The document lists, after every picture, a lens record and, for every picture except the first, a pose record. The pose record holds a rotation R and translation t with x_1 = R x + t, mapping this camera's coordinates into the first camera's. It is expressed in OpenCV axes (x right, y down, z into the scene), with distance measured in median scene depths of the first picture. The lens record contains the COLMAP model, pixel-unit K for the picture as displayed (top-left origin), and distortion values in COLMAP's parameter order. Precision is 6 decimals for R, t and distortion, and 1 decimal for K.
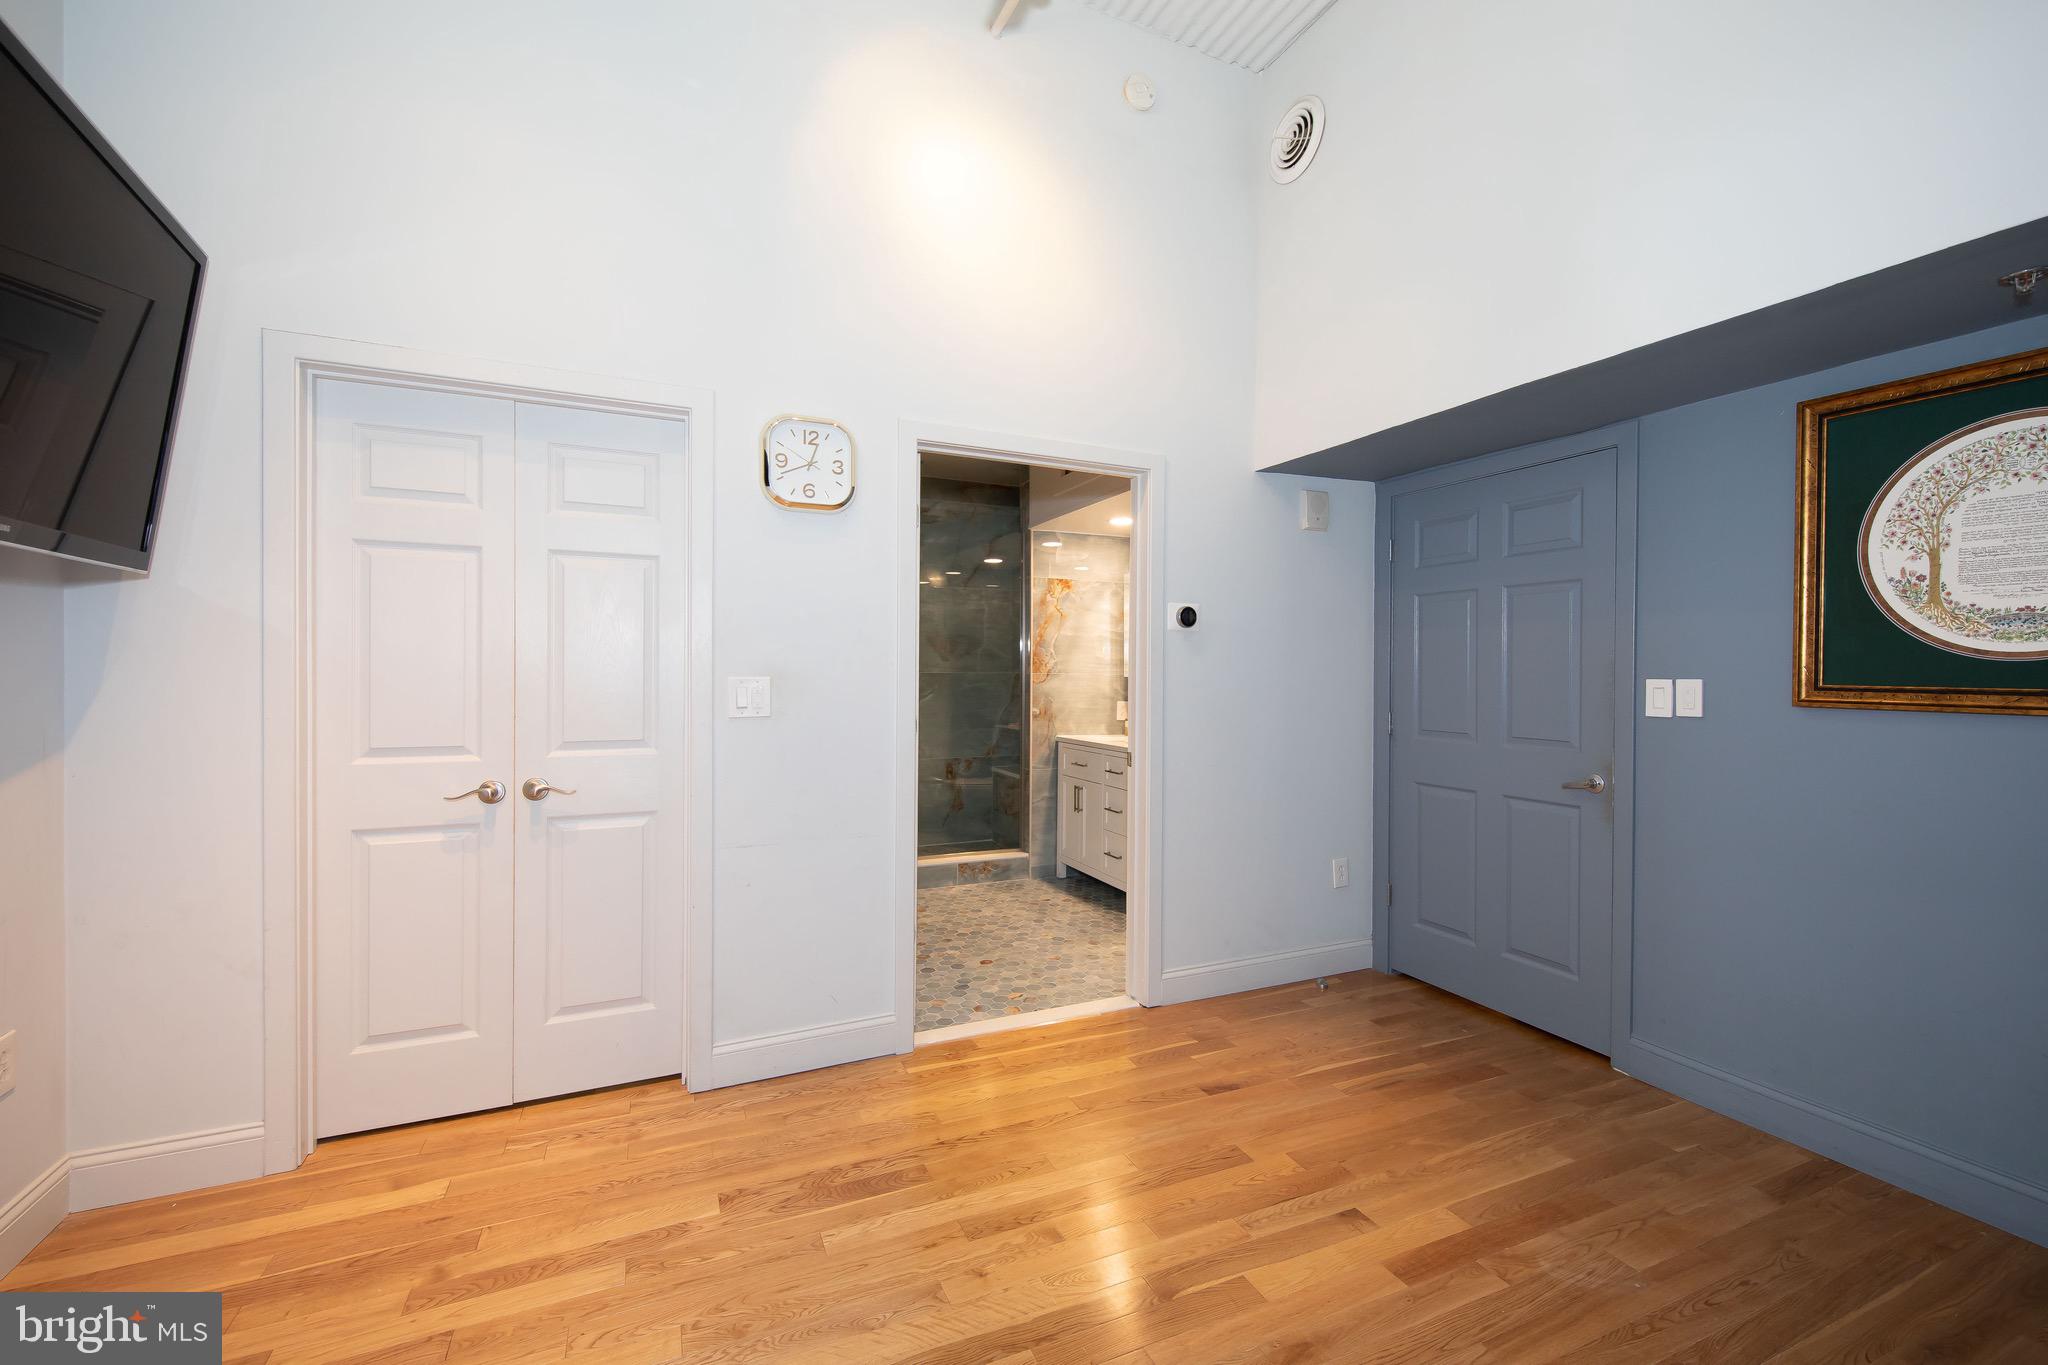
lens RADIAL K [[853.5, 0, 1030.5], [0, 853.5, 675.1], [0, 0, 1]] dist [0.000625, -0.000500]
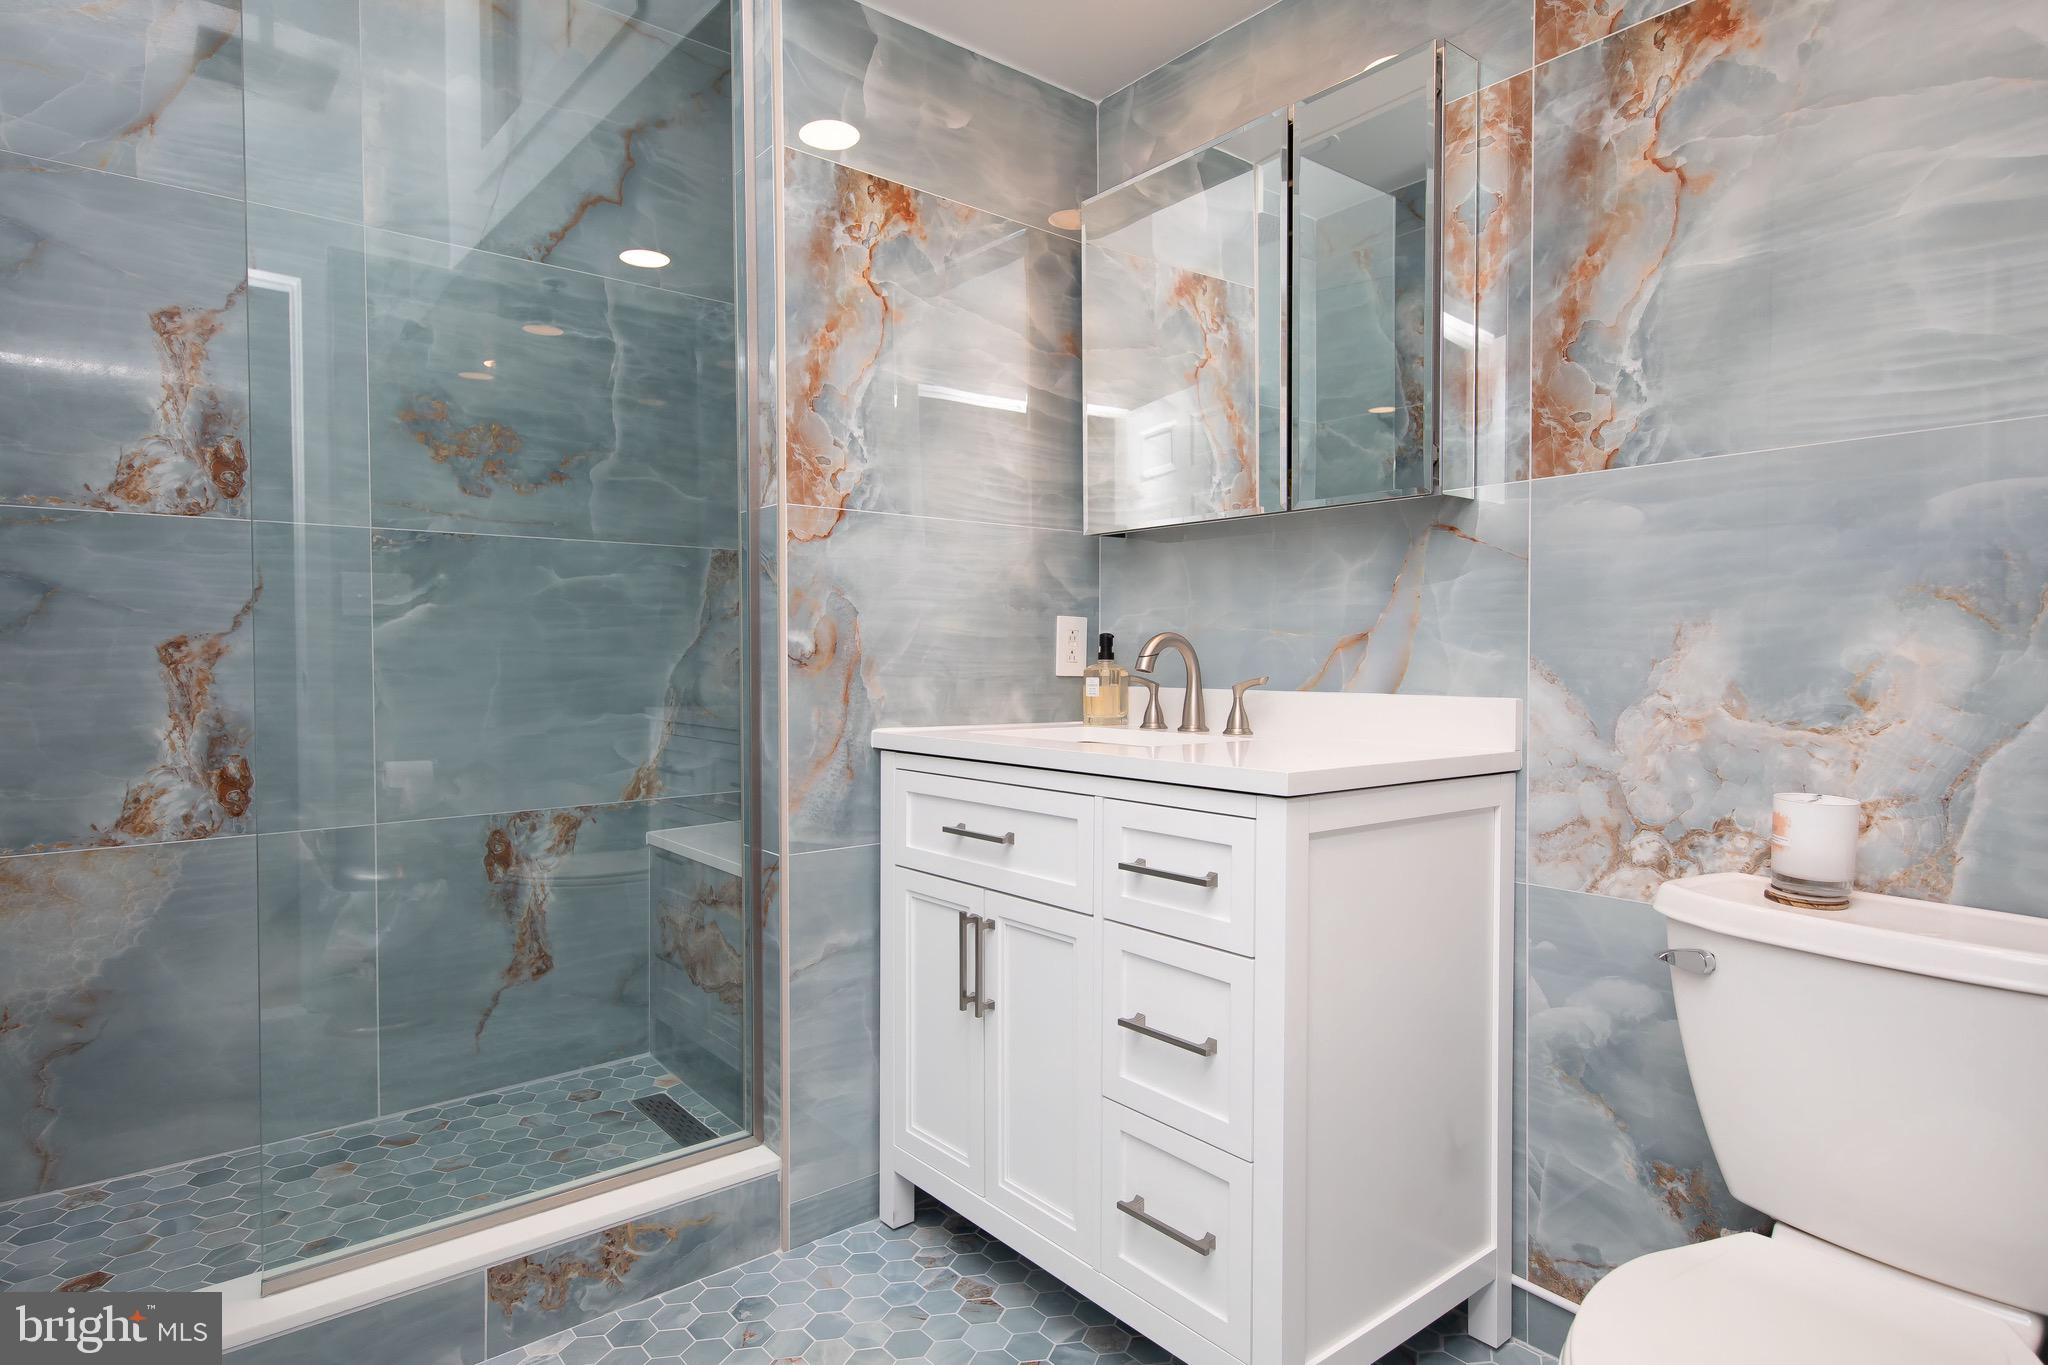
lens RADIAL K [[1134.5, 0, 1026.0], [0, 1134.5, 673.5], [0, 0, 1]] dist [0.007143, 0.000653]
pose [[0.966175, -0.013597, 0.257530, -0.019944], [0.010004, 0.999834, 0.015258, 0.053052], [-0.257694, -0.012165, 0.966150, 0.703484]]
